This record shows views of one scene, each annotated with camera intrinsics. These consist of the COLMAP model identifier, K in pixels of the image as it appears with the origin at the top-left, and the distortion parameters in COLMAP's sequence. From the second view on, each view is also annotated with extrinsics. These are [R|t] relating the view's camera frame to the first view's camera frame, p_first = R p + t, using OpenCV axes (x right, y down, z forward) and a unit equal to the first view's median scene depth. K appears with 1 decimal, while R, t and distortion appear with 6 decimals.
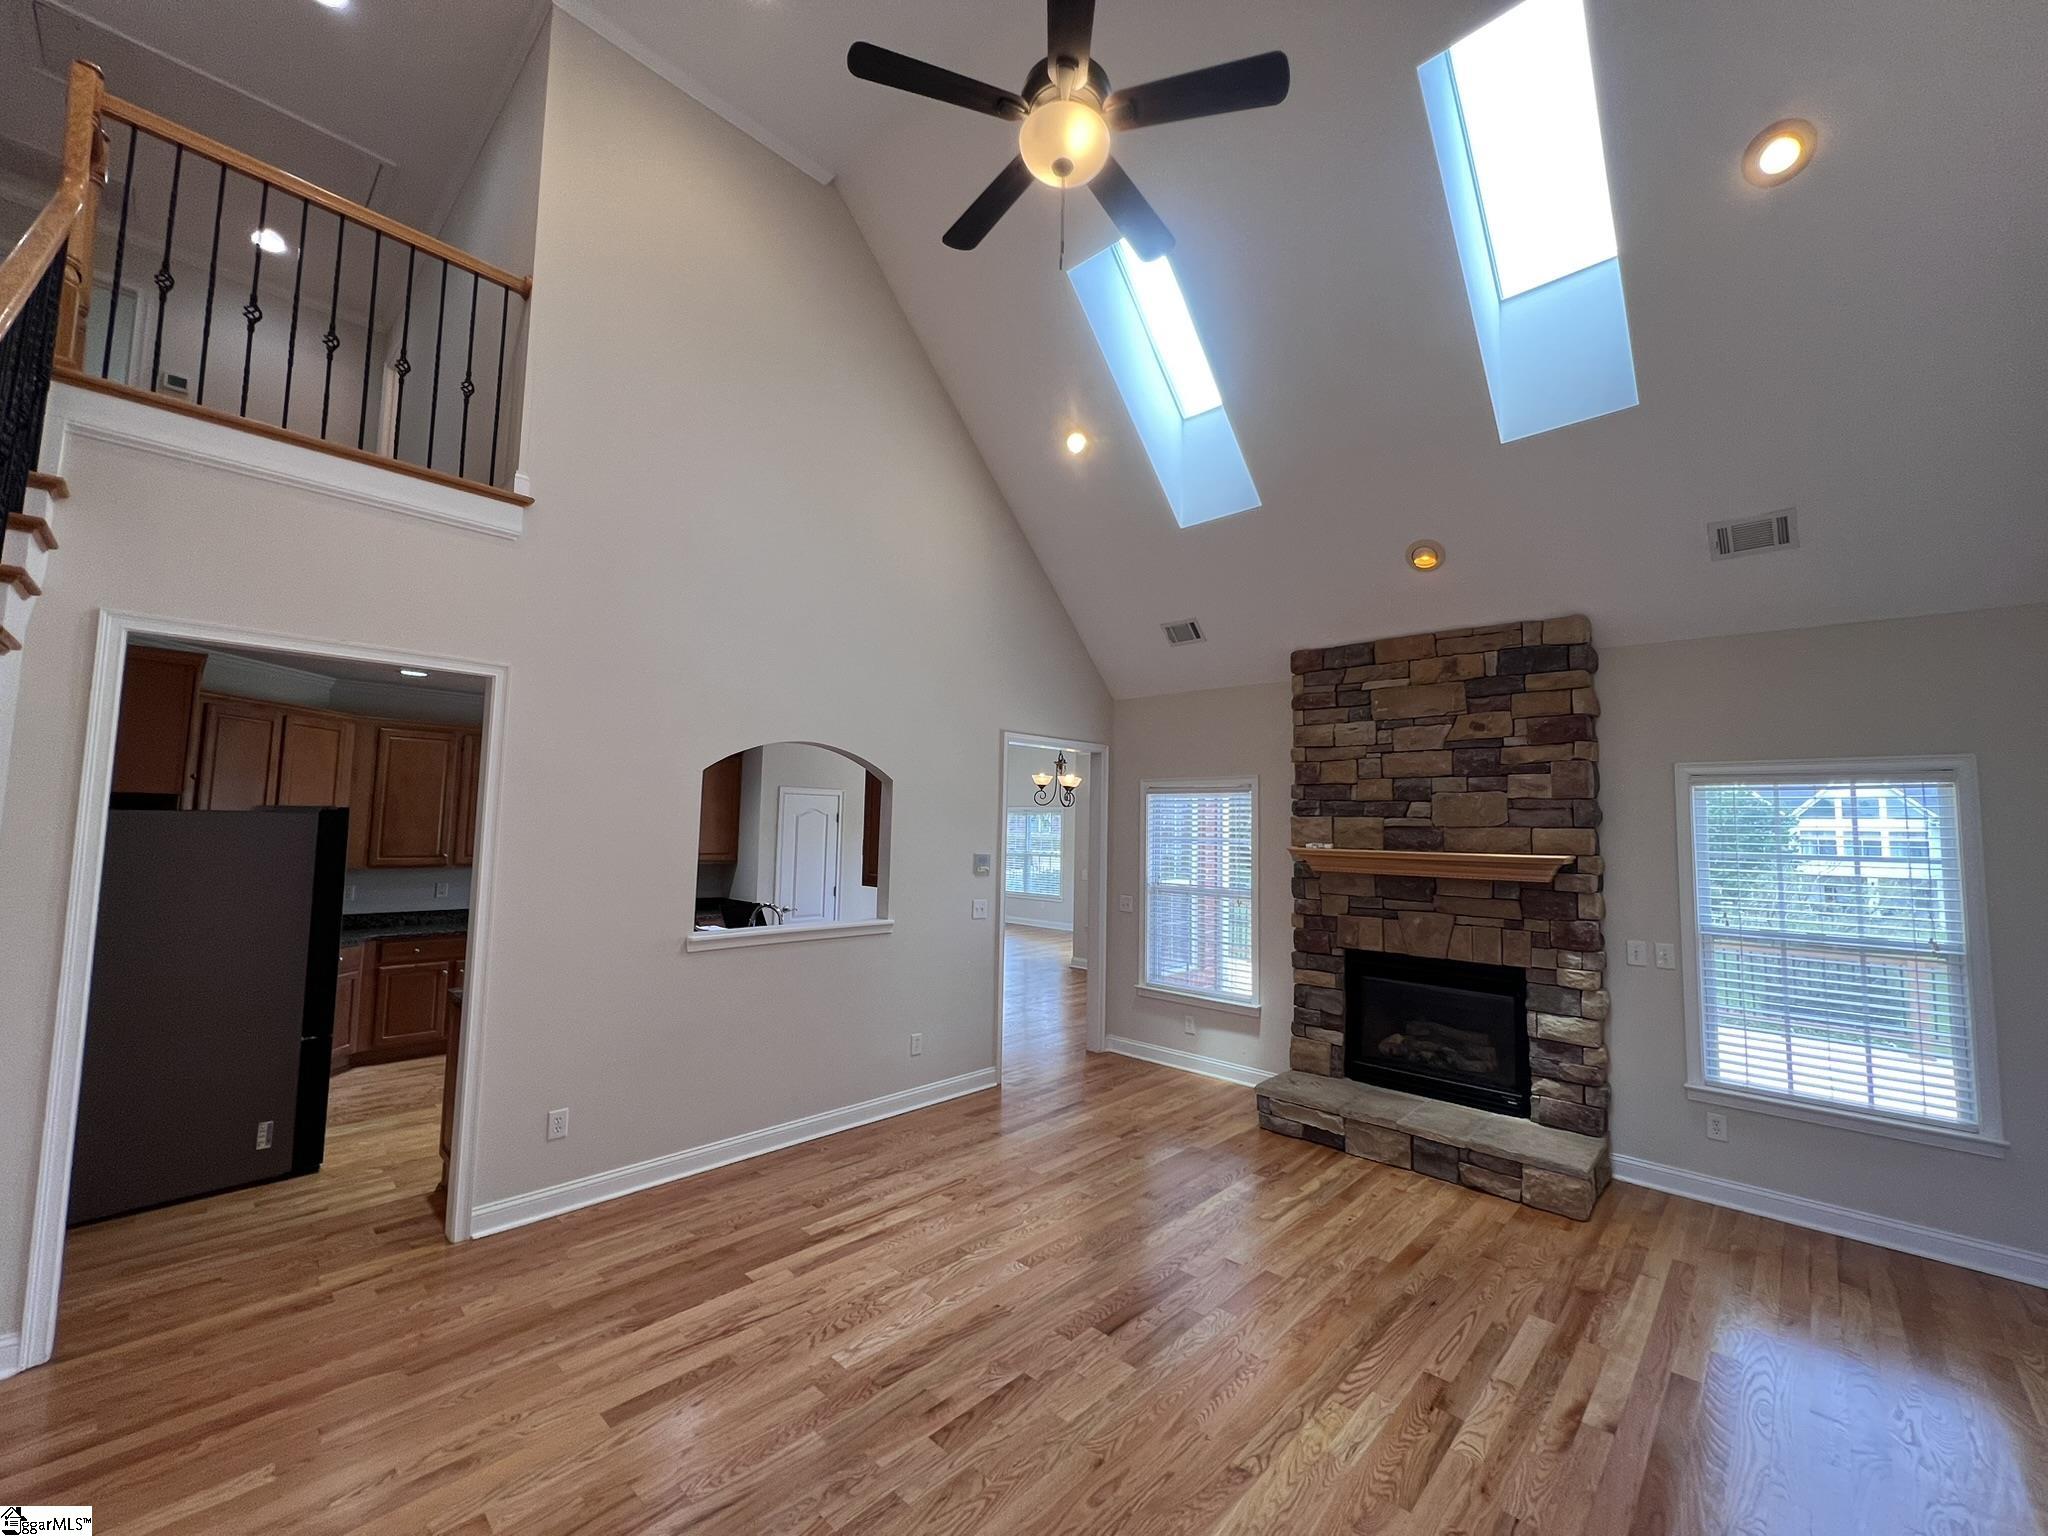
lens RADIAL K [[820.7, 0, 1021.1], [0, 820.7, 763.3], [0, 0, 1]] dist [-0.002375, -0.000042]
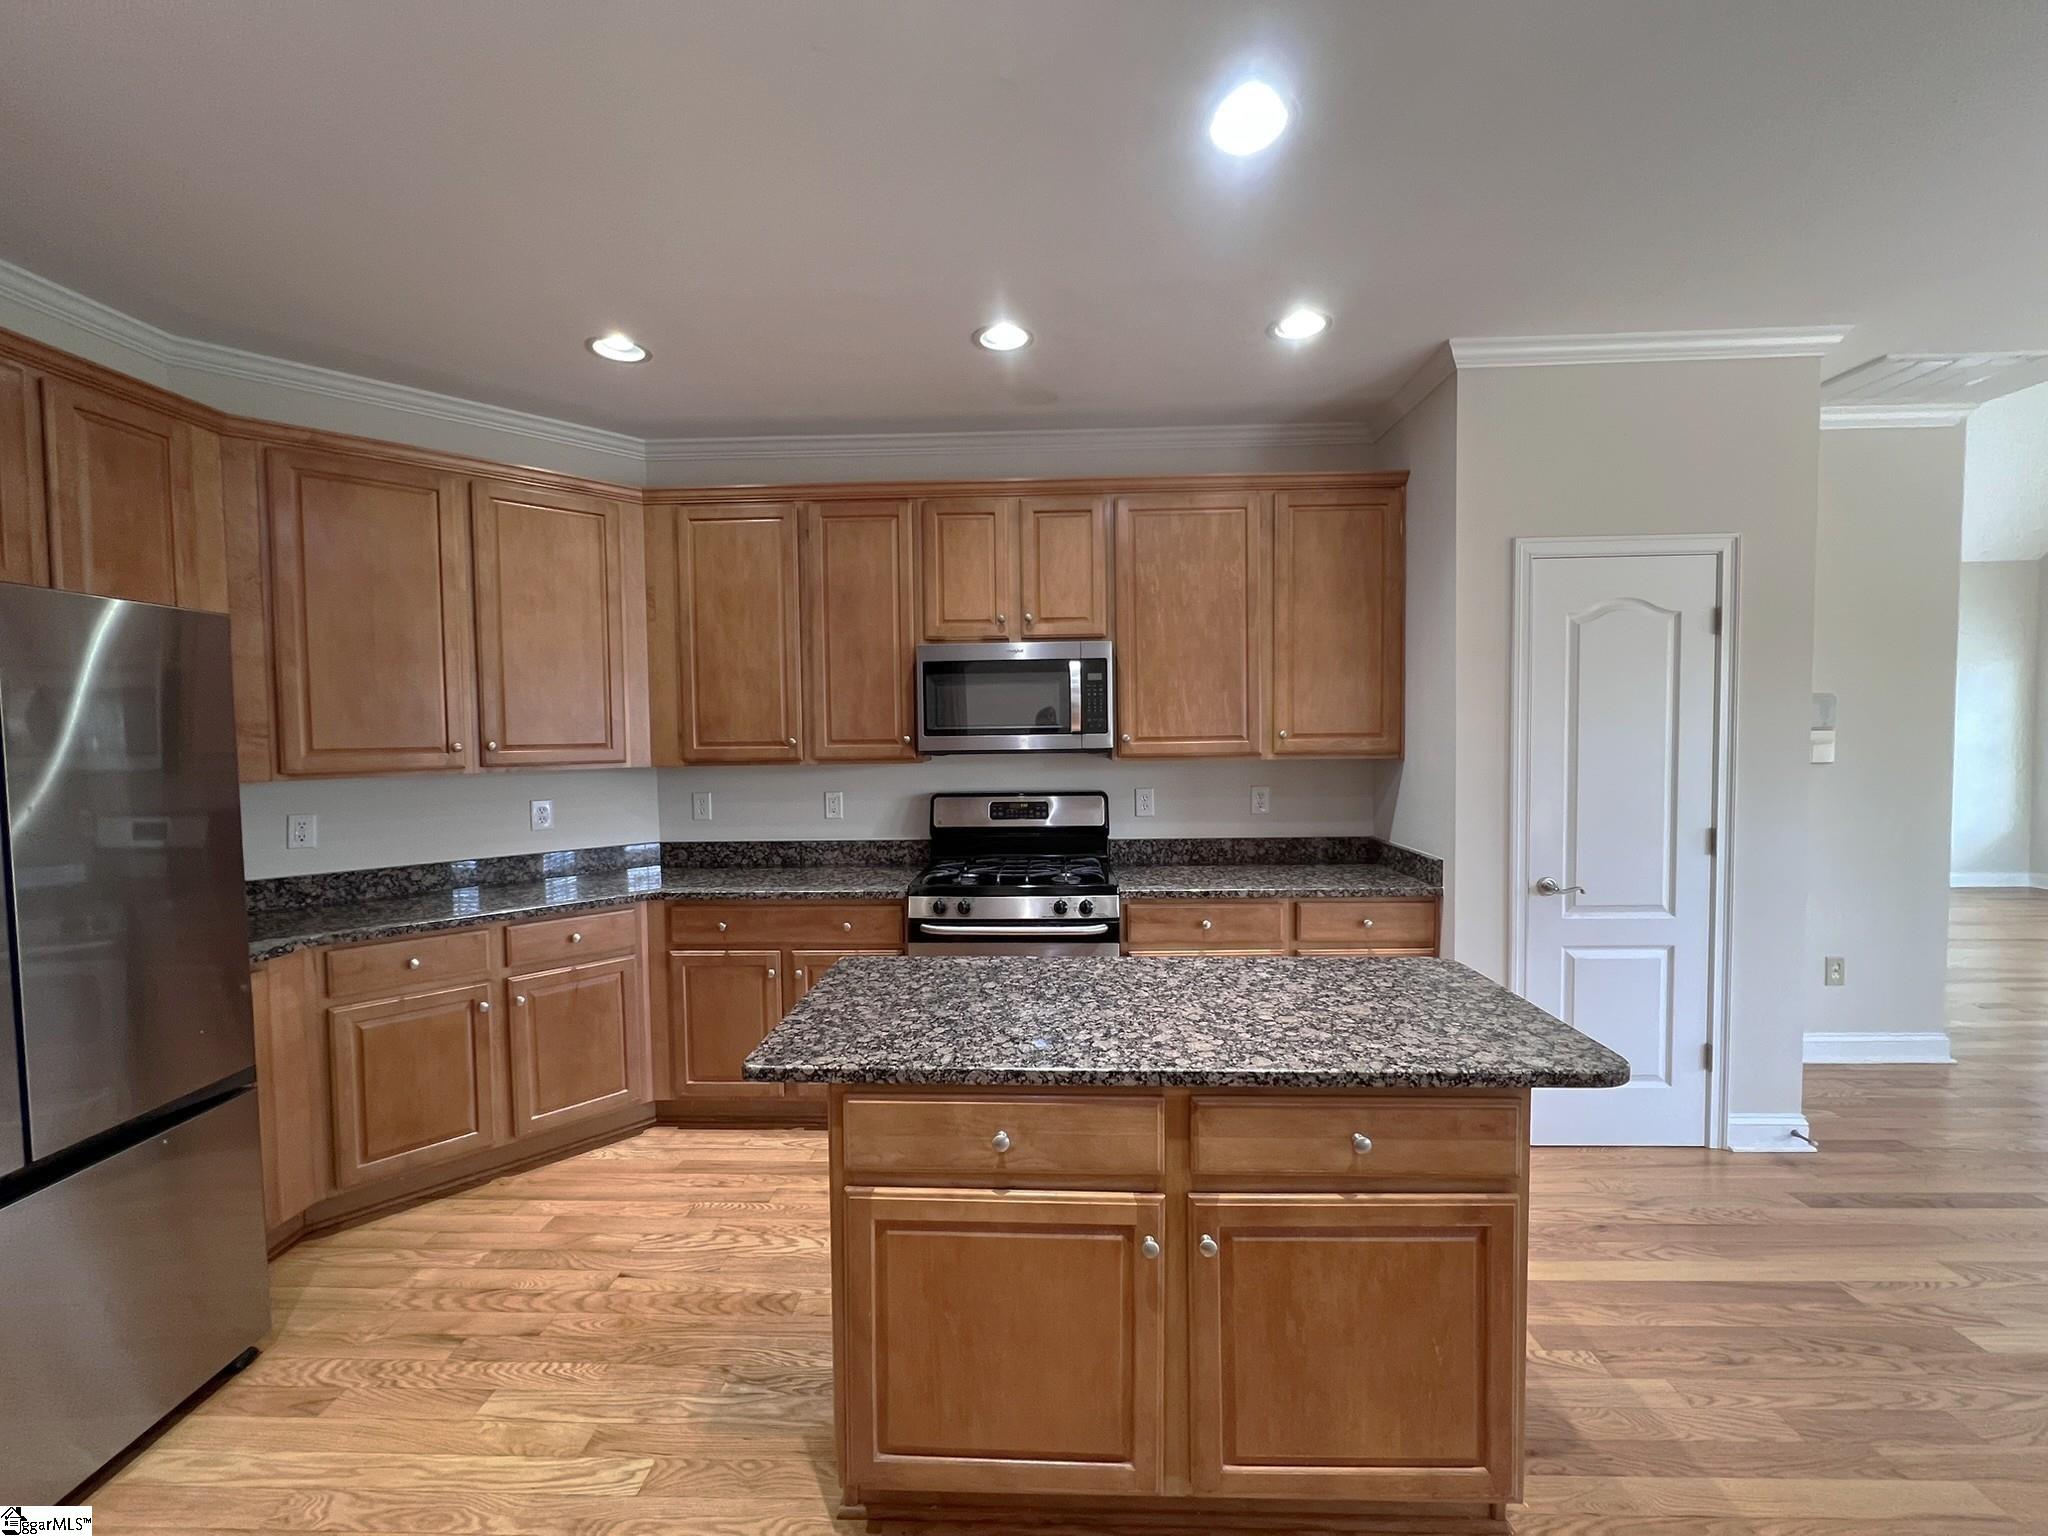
lens RADIAL K [[820.7, 0, 1021.1], [0, 820.7, 763.3], [0, 0, 1]] dist [-0.002375, -0.000042]
pose [[0.669062, 0.002893, -0.743201, -0.307725], [0.086542, 0.992886, 0.081774, 0.133981], [0.738150, -0.119030, 0.664053, 1.056679]]
